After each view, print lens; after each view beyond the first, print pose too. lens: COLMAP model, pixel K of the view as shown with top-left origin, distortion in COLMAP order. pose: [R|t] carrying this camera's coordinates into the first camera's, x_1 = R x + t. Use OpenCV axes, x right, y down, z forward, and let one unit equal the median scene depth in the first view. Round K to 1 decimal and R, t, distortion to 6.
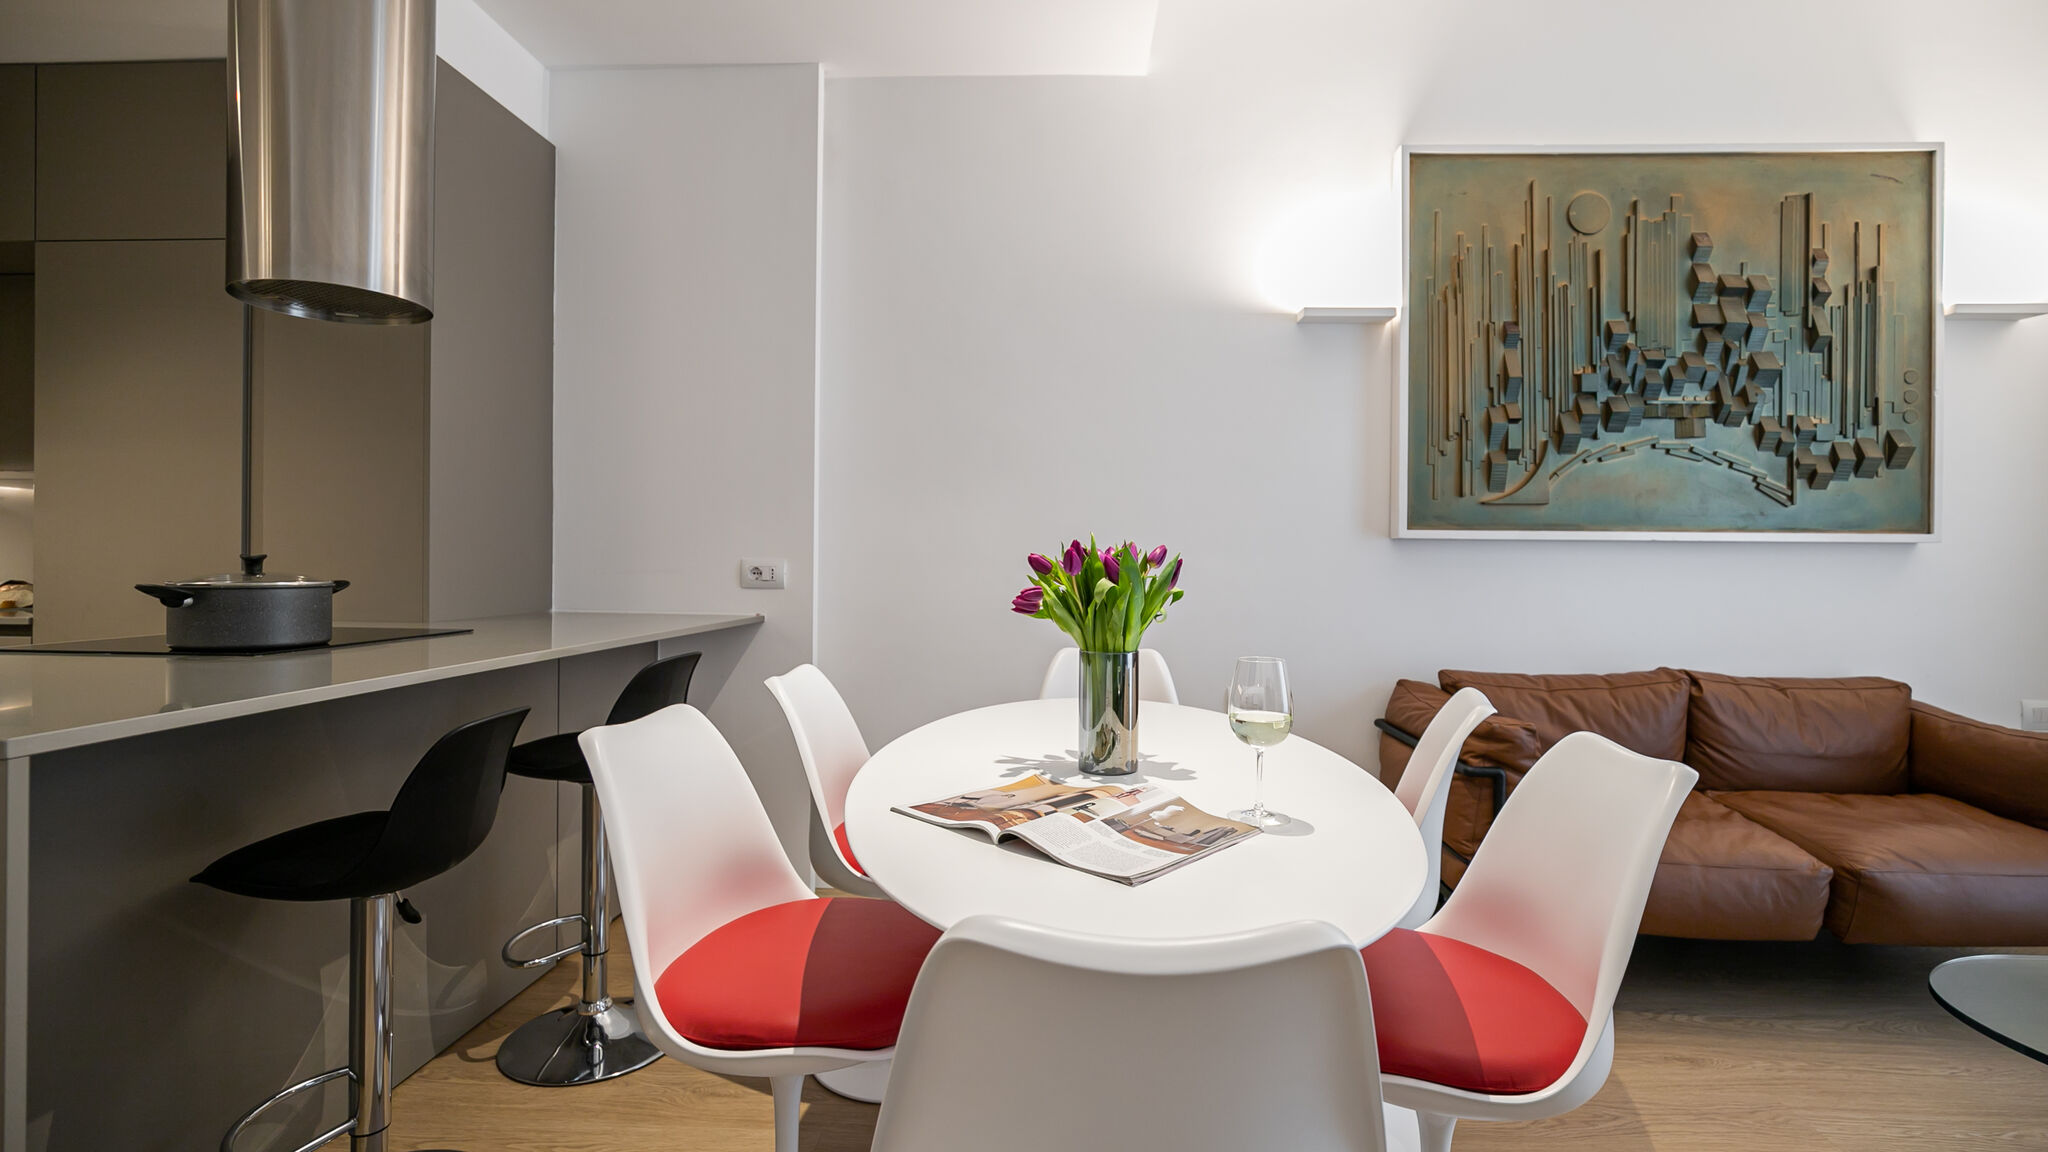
lens RADIAL K [[933.9, 0, 1044.0], [0, 933.9, 562.7], [0, 0, 1]] dist [-0.014189, 0.004387]
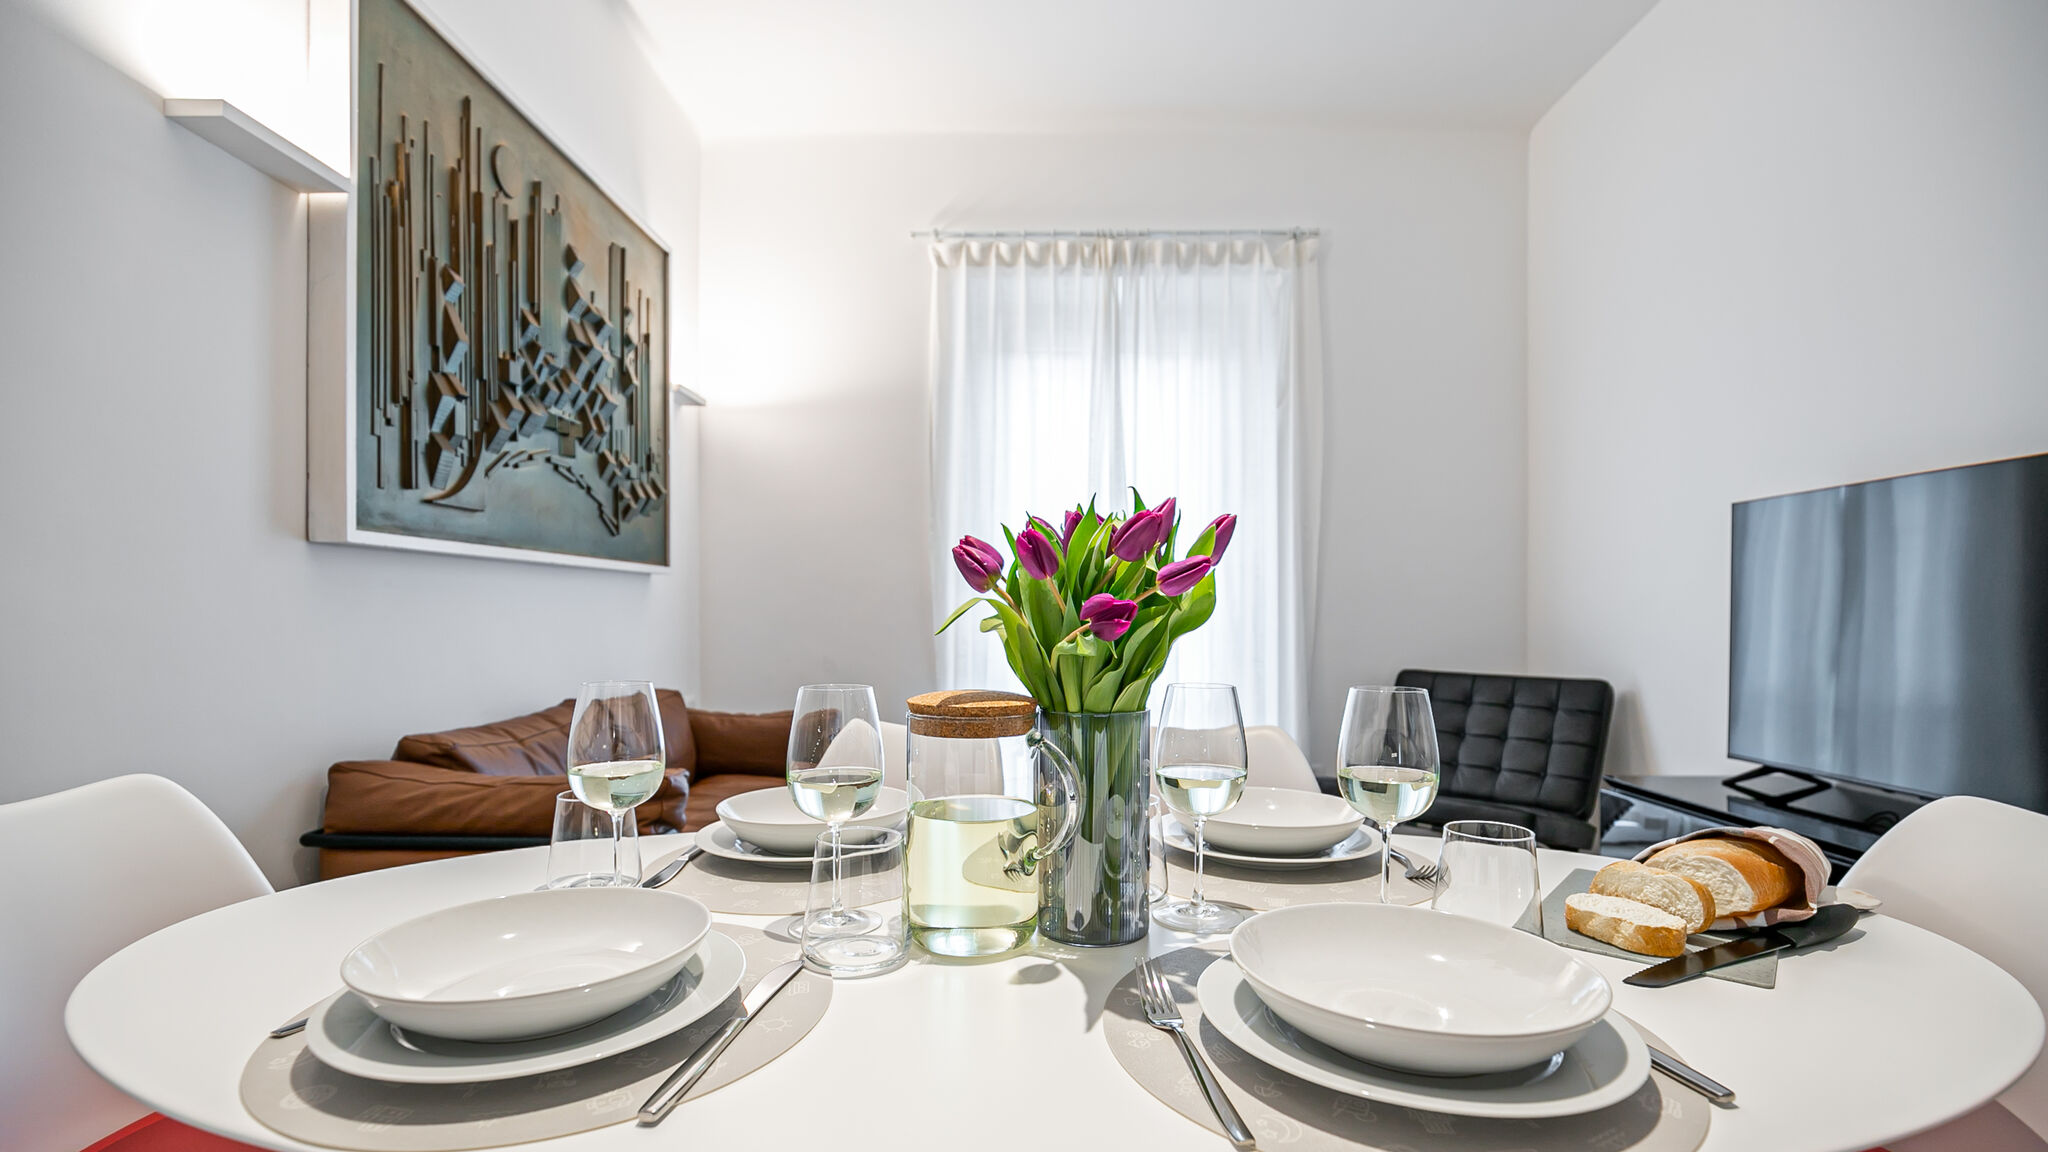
lens RADIAL K [[933.9, 0, 1014.0], [0, 933.9, 604.8], [0, 0, 1]] dist [-0.014189, 0.004387]
pose [[-0.013590, -0.001609, 0.999906, -0.264759], [-0.002059, 0.999997, 0.001581, 0.015173], [-0.999906, -0.002037, -0.013593, 0.555444]]
